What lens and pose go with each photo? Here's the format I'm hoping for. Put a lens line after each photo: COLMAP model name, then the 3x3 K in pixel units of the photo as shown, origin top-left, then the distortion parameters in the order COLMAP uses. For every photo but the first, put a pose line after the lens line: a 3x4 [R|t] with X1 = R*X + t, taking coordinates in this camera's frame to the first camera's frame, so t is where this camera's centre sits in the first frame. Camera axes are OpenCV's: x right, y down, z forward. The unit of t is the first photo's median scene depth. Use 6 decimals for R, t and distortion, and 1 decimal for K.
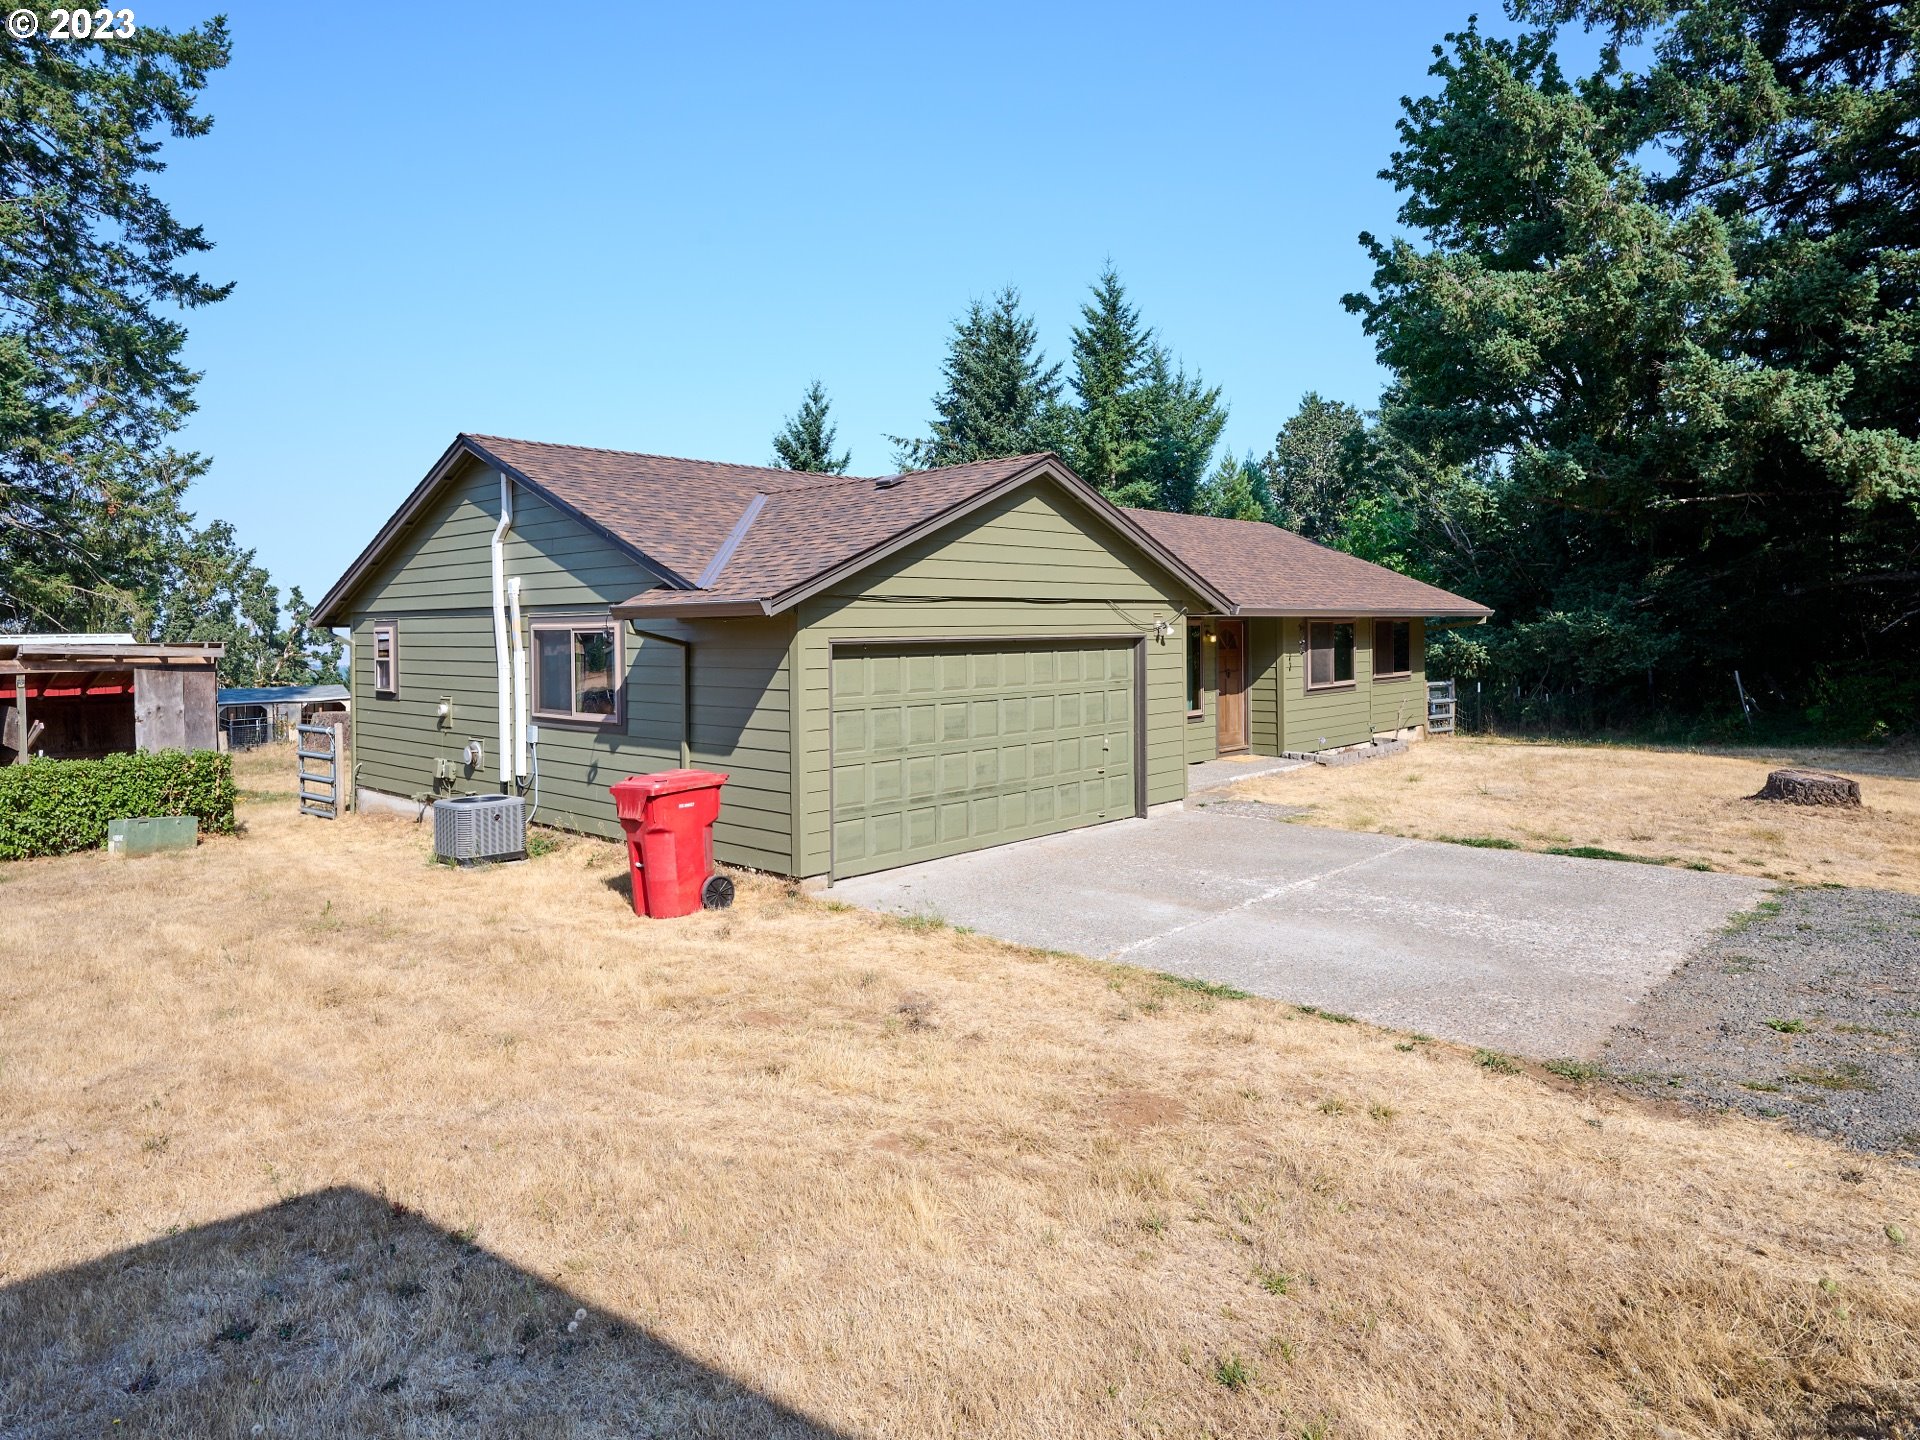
lens RADIAL K [[1248.6, 0, 960.0], [0, 1248.6, 720.0], [0, 0, 1]] dist [-0.002641, -0.002013]
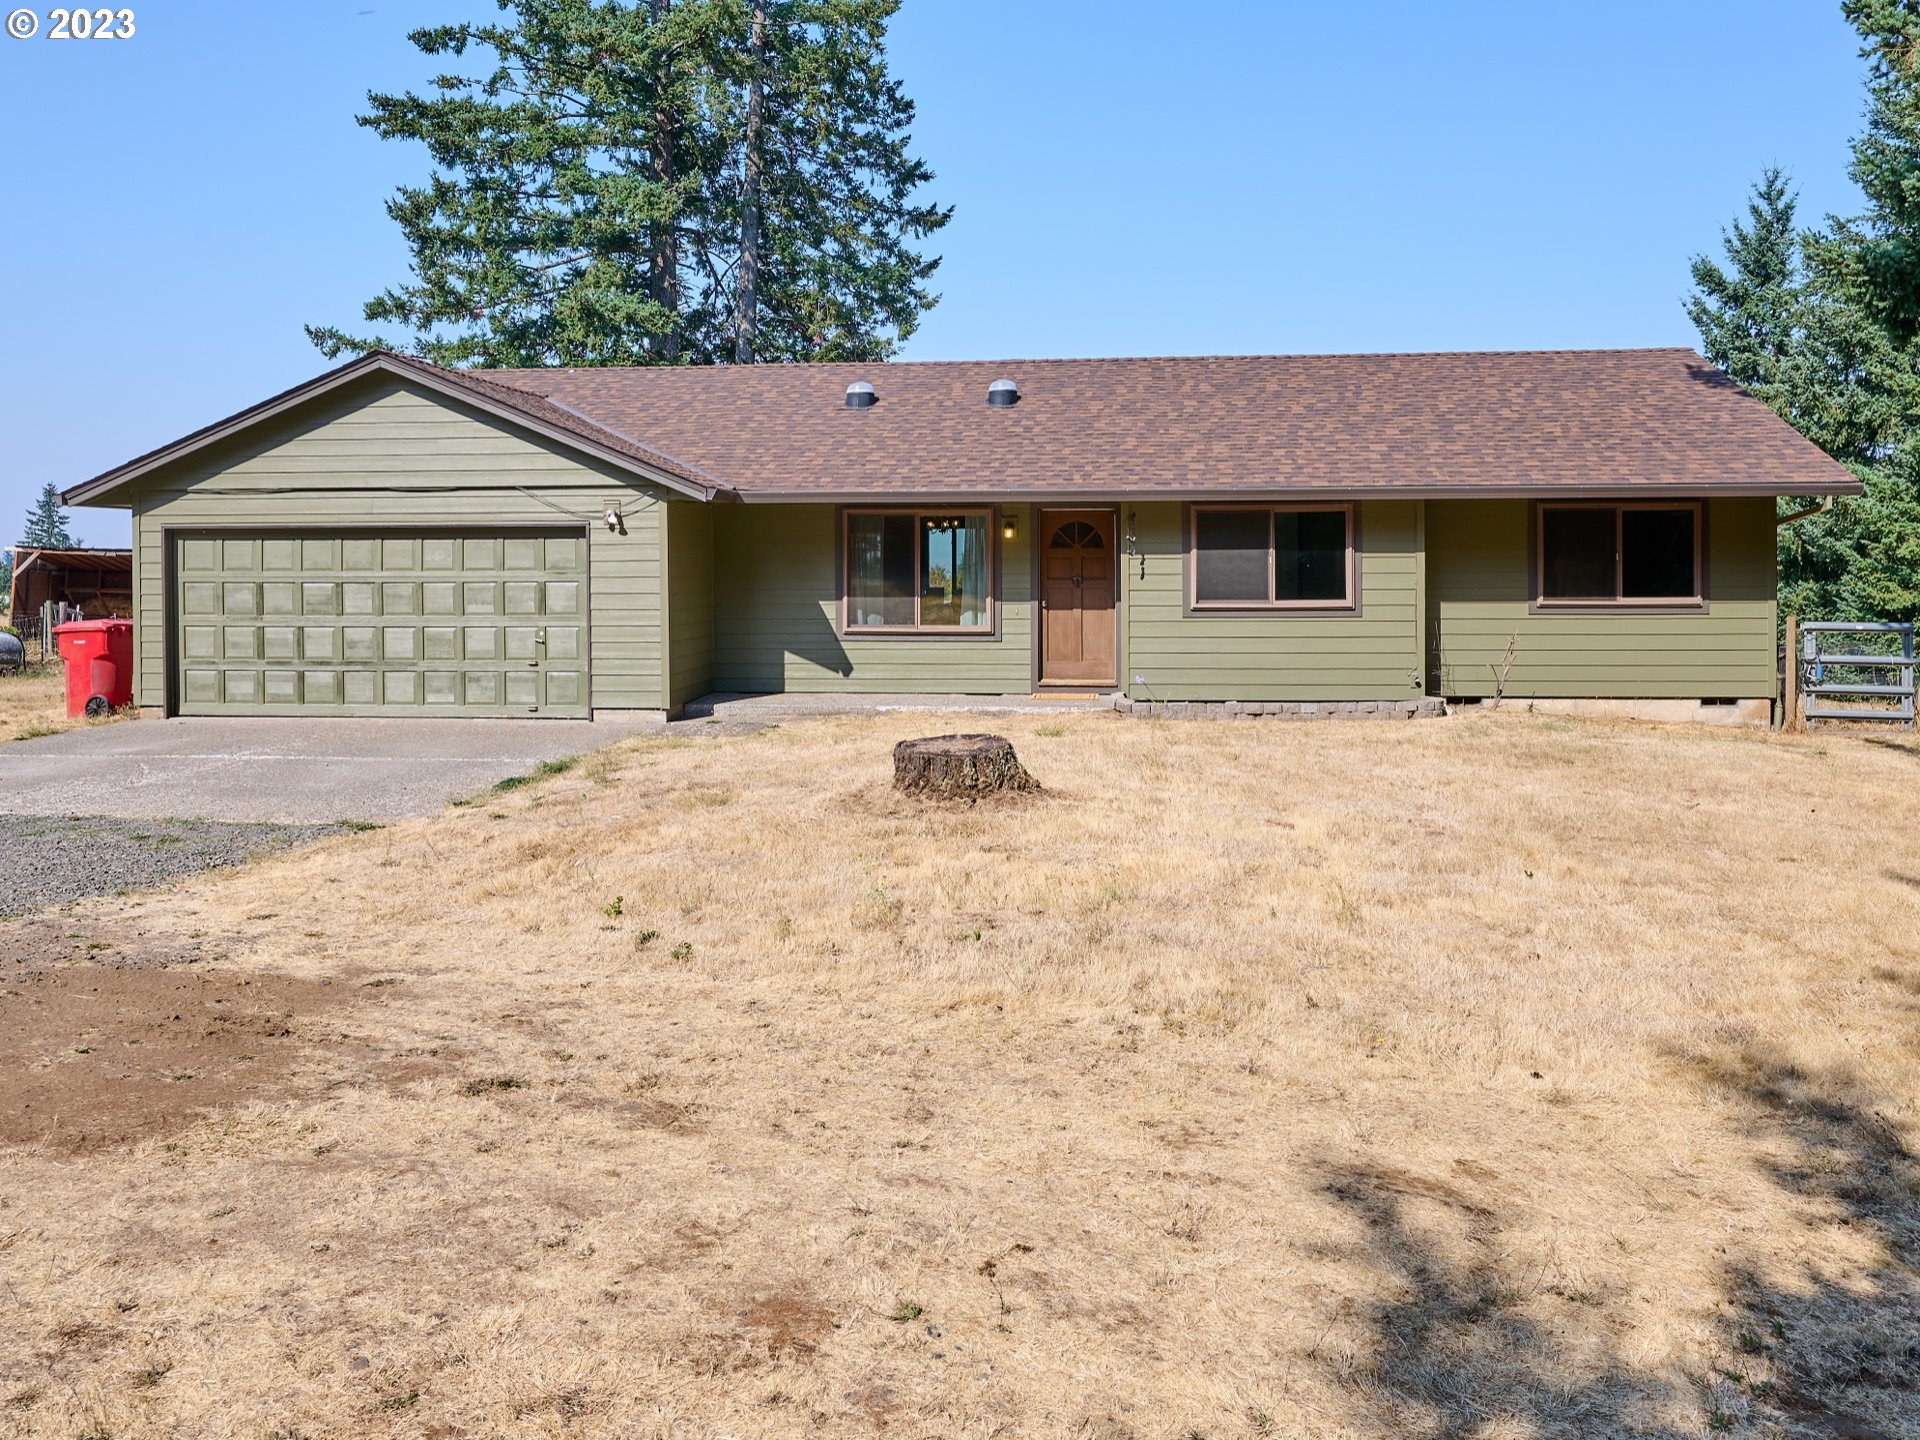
lens RADIAL K [[1649.2, 0, 960.0], [0, 1649.2, 720.0], [0, 0, 1]] dist [0.011557, 0.001219]
pose [[0.573122, 0.081770, -0.815380, 0.949435], [-0.063141, 0.996458, 0.055548, -0.006021], [0.817034, 0.019648, 0.576255, 0.375950]]
